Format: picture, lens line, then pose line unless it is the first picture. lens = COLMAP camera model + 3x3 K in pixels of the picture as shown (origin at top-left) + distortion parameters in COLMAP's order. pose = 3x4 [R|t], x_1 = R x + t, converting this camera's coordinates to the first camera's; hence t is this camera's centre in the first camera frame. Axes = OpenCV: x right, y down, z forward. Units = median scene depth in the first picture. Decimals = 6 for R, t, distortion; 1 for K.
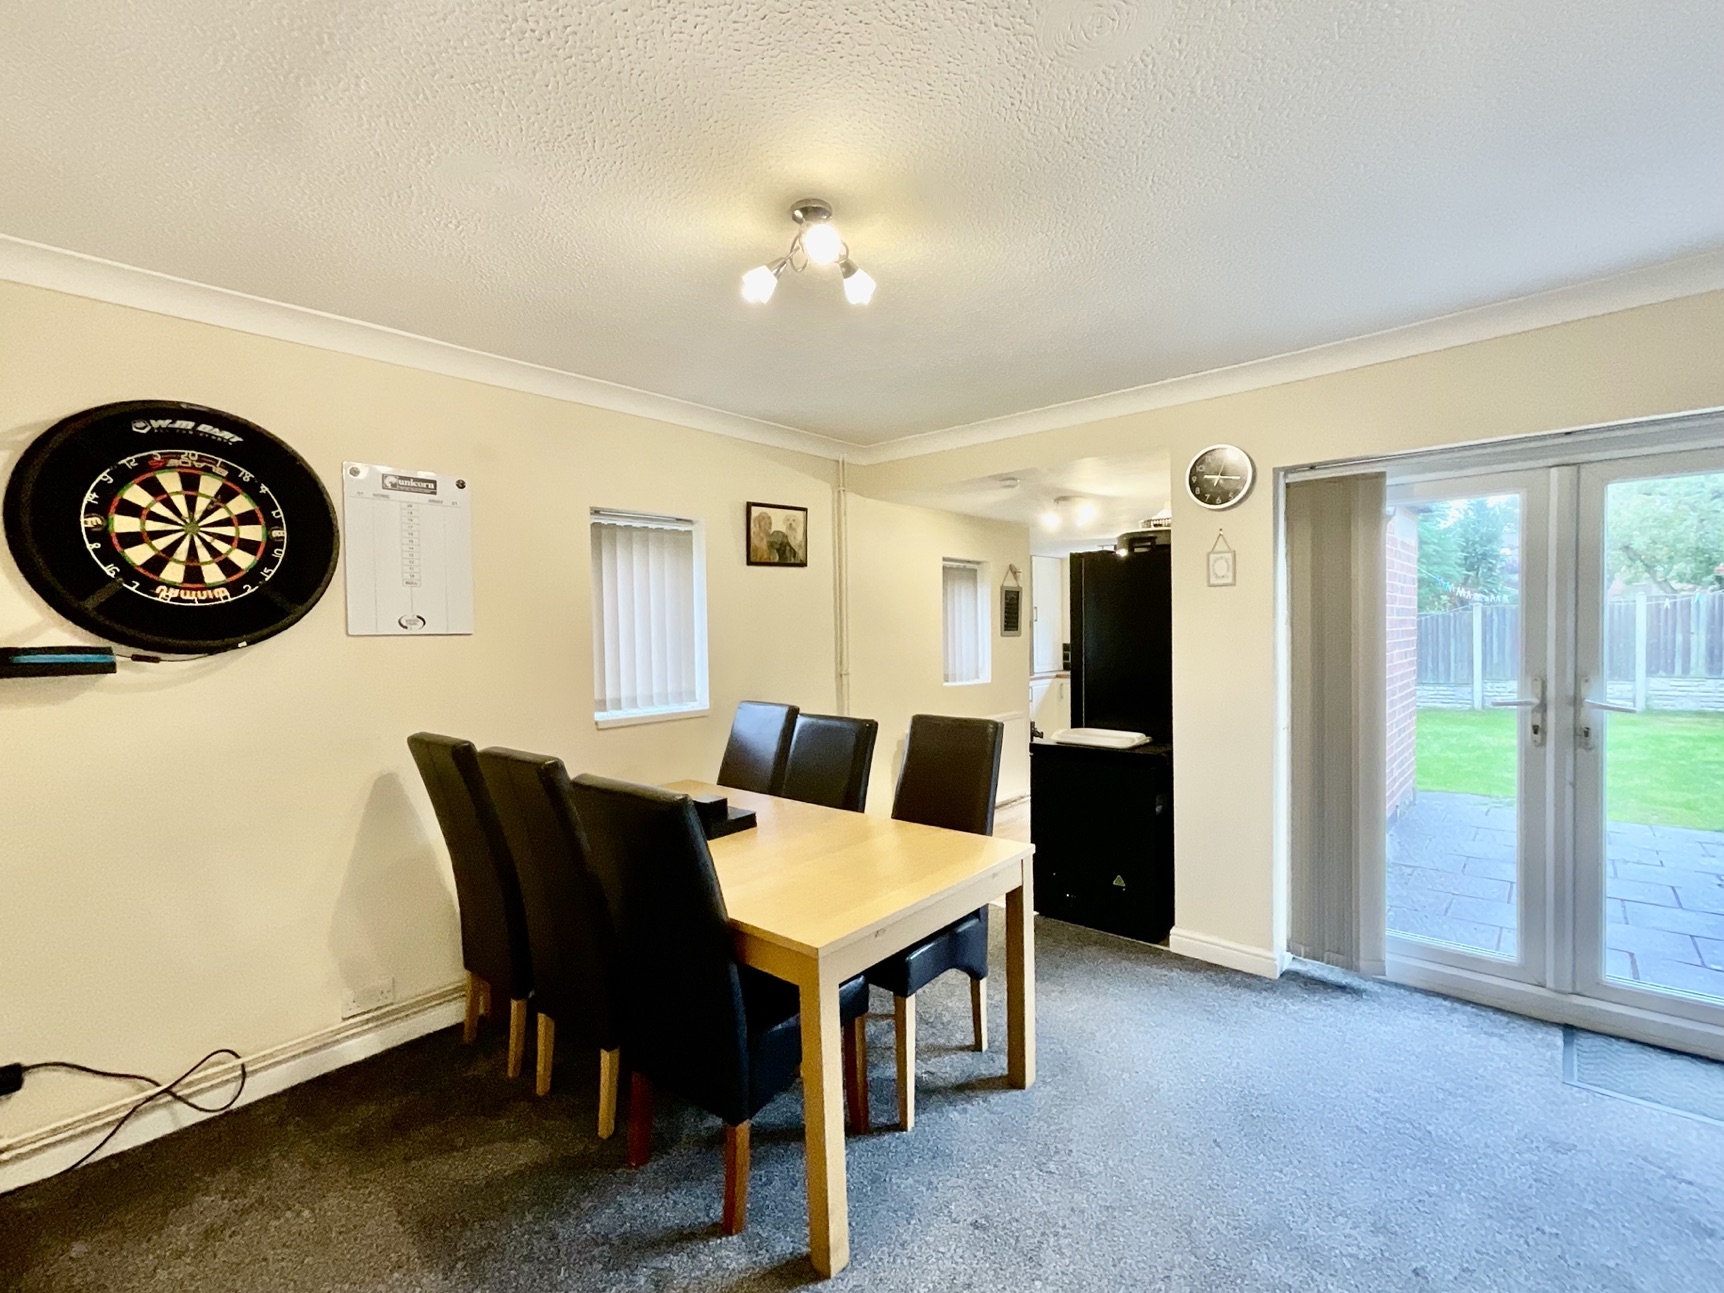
lens RADIAL K [[758.6, 0, 865.9], [0, 758.6, 651.7], [0, 0, 1]] dist [0.000819, 0.000702]
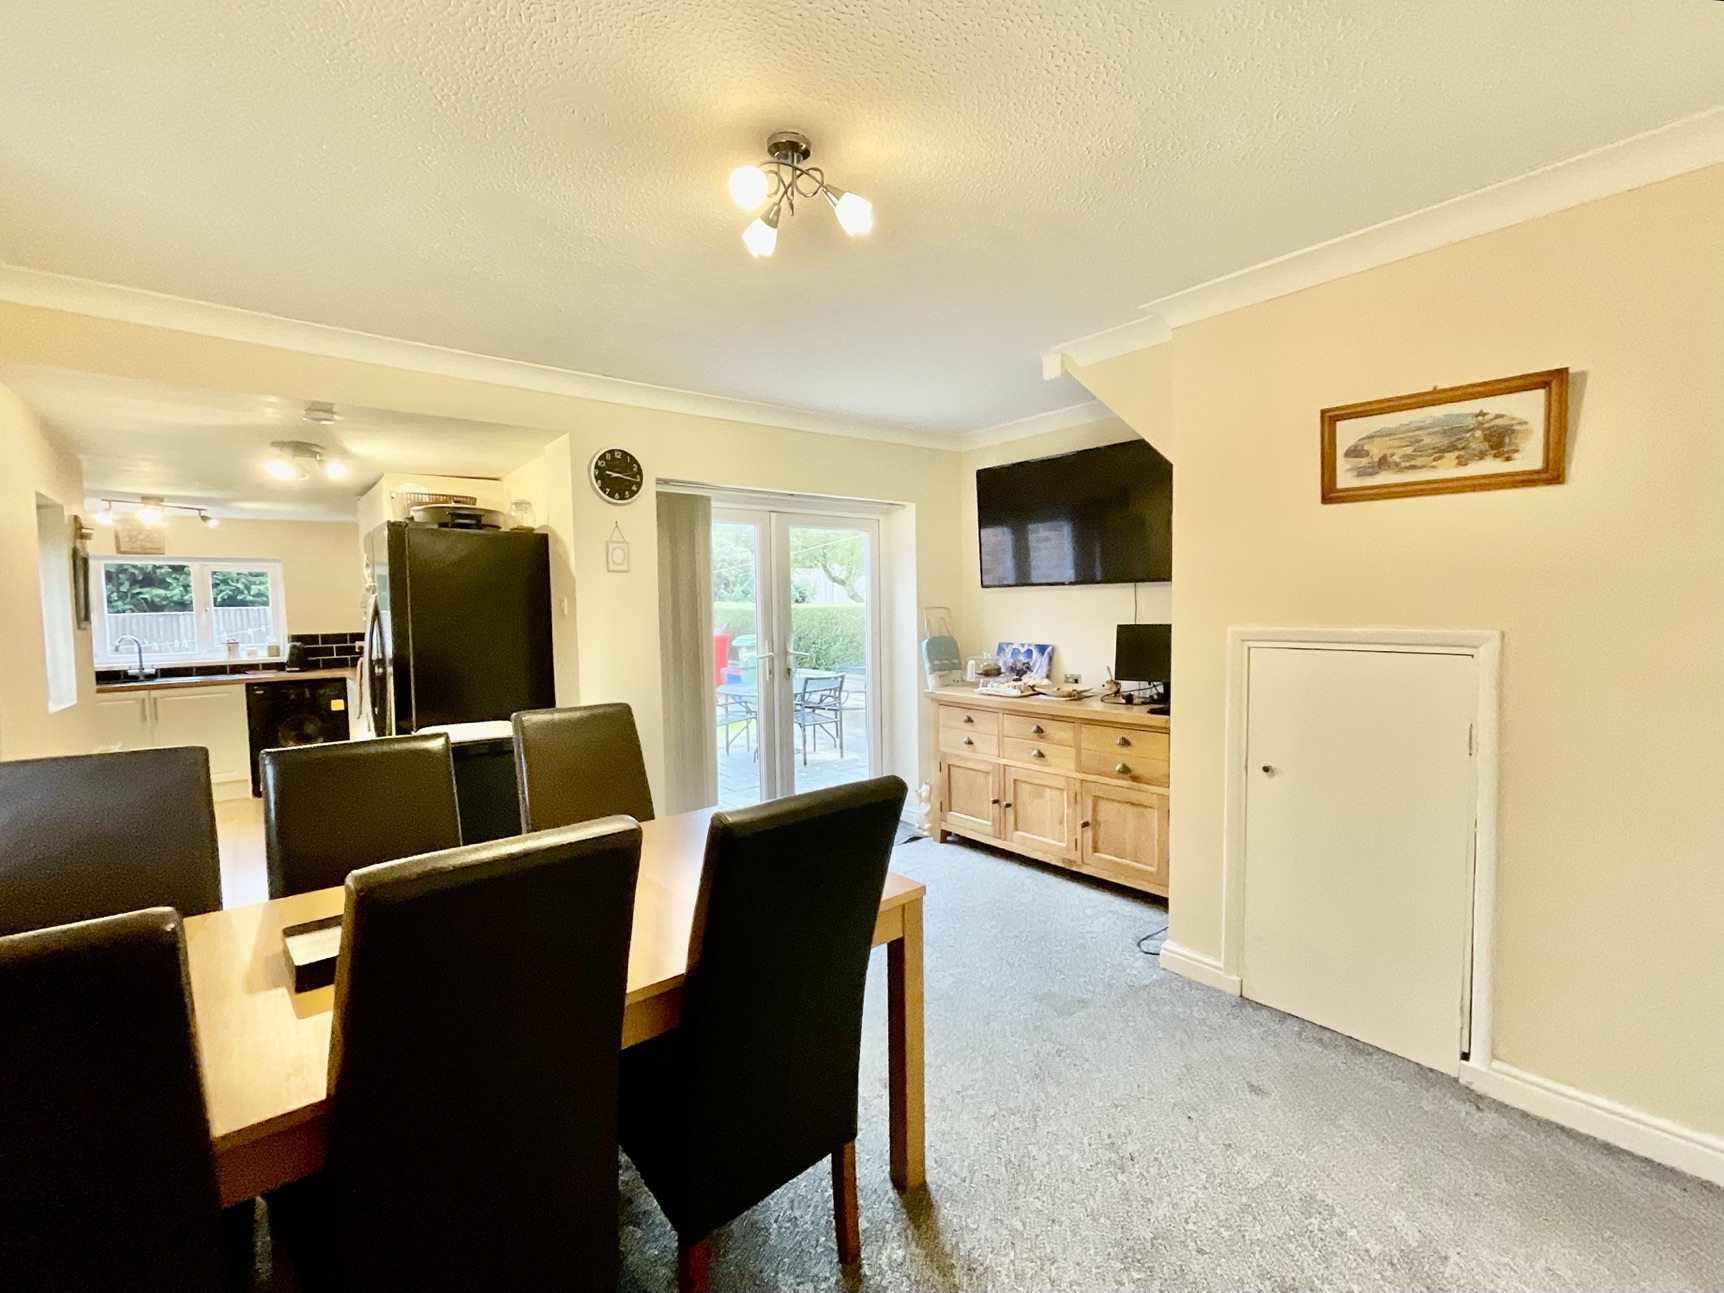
lens RADIAL K [[758.6, 0, 865.9], [0, 758.6, 651.7], [0, 0, 1]] dist [0.000819, 0.000702]
pose [[0.171682, -0.046008, 0.984077, -0.675777], [0.037220, 0.998499, 0.040189, -0.000802], [-0.984449, 0.029728, 0.173137, 0.520684]]
